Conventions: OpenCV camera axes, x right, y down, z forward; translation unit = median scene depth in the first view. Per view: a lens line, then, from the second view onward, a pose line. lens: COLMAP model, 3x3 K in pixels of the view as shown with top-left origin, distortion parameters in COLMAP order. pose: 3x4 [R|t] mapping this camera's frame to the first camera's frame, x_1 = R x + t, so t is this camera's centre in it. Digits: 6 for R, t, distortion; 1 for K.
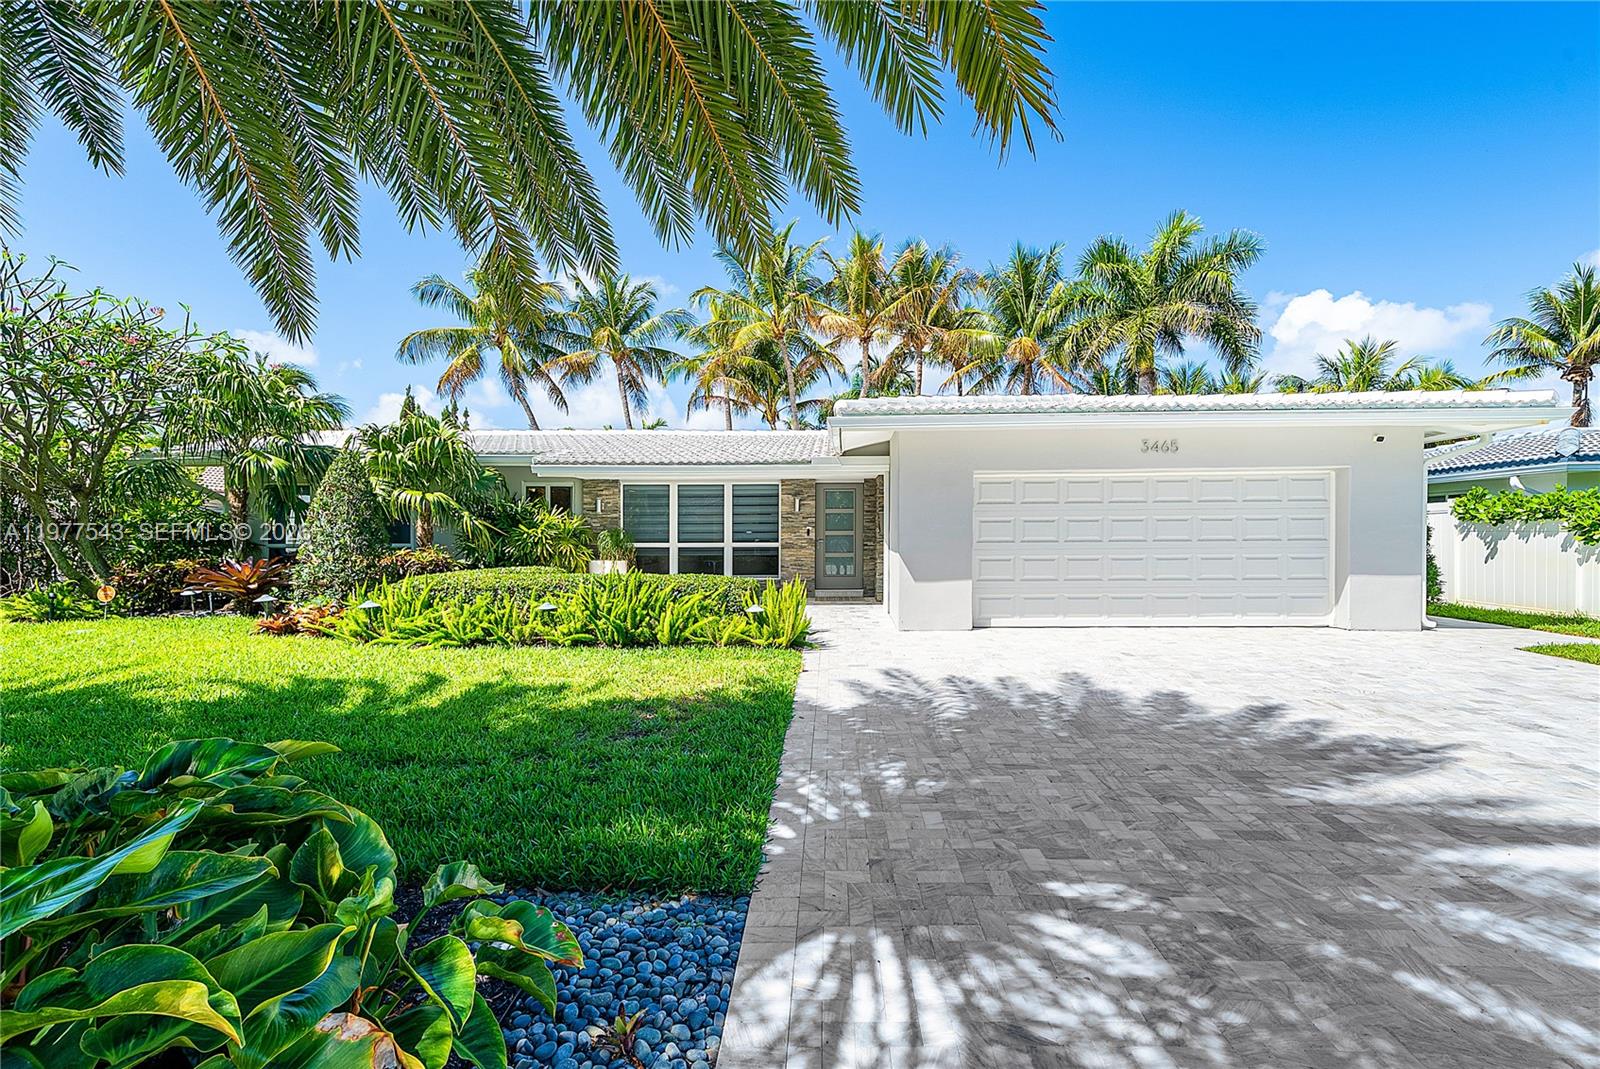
lens RADIAL K [[706.3, 0, 805.5], [0, 706.3, 534.0], [0, 0, 1]] dist [0.023776, -0.000155]
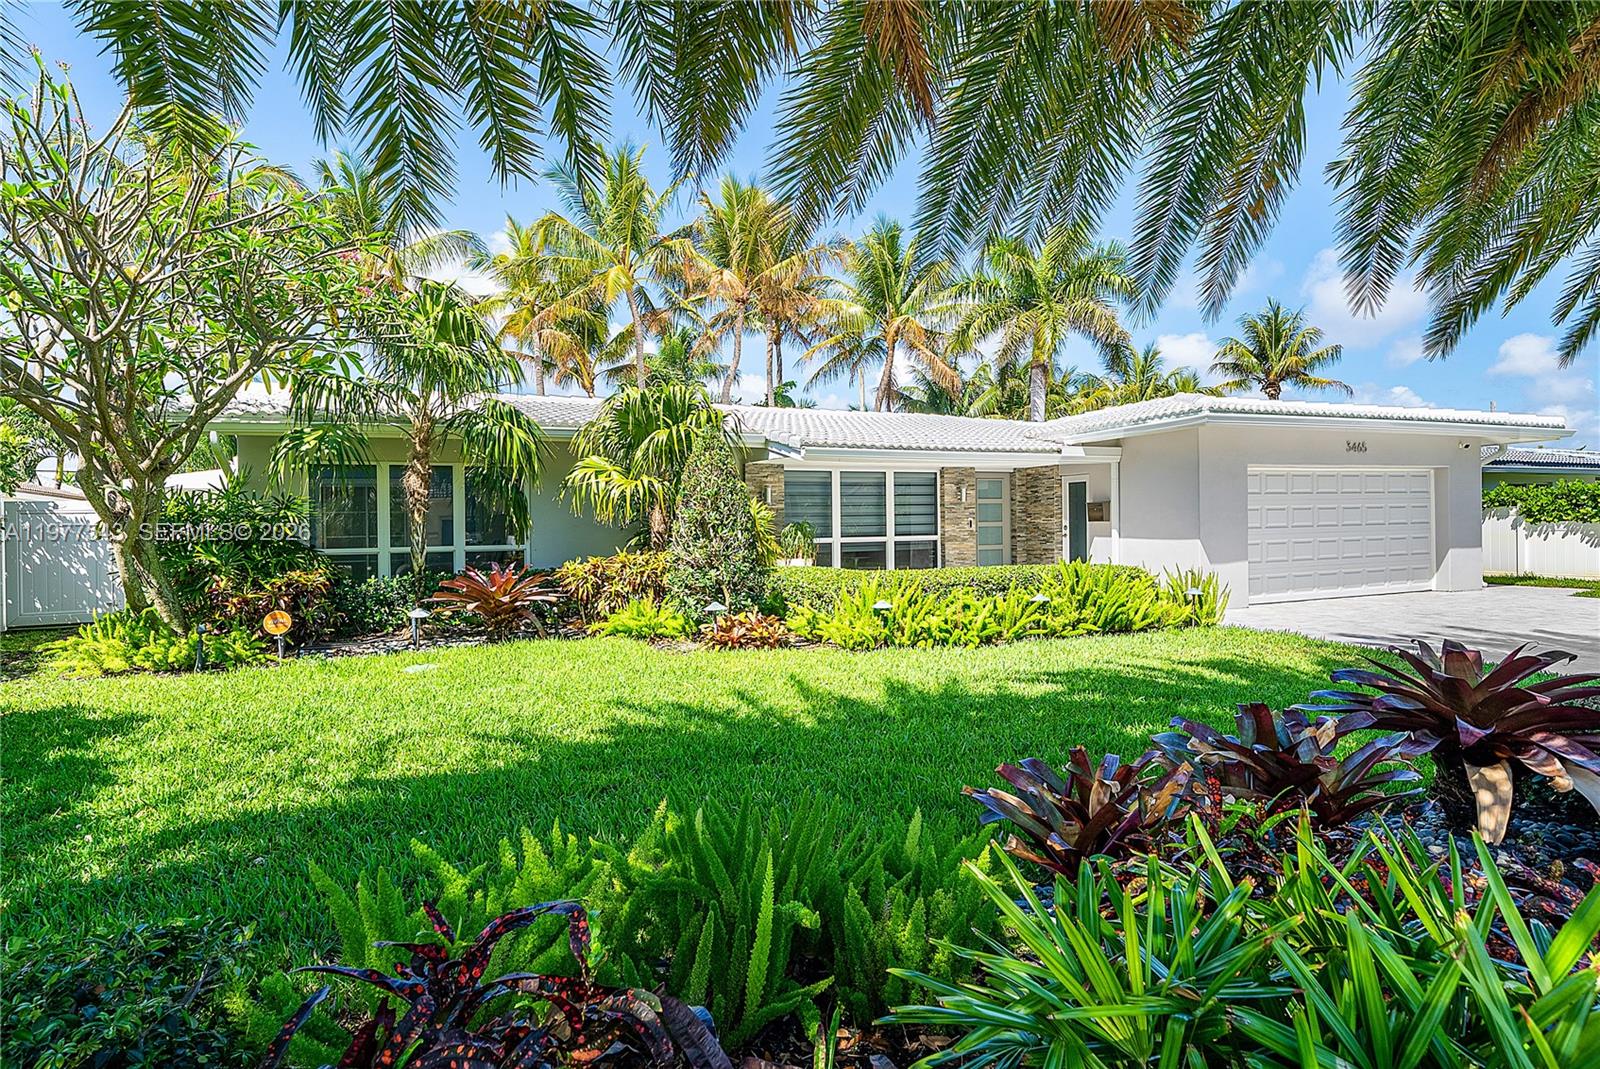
lens RADIAL K [[867.2, 0, 806.4], [0, 867.2, 533.3], [0, 0, 1]] dist [0.007855, 0.000985]
pose [[0.906396, -0.016342, 0.422113, -0.678312], [0.015469, 0.999865, 0.005494, 0.000813], [-0.422146, 0.001550, 0.906526, 0.036431]]
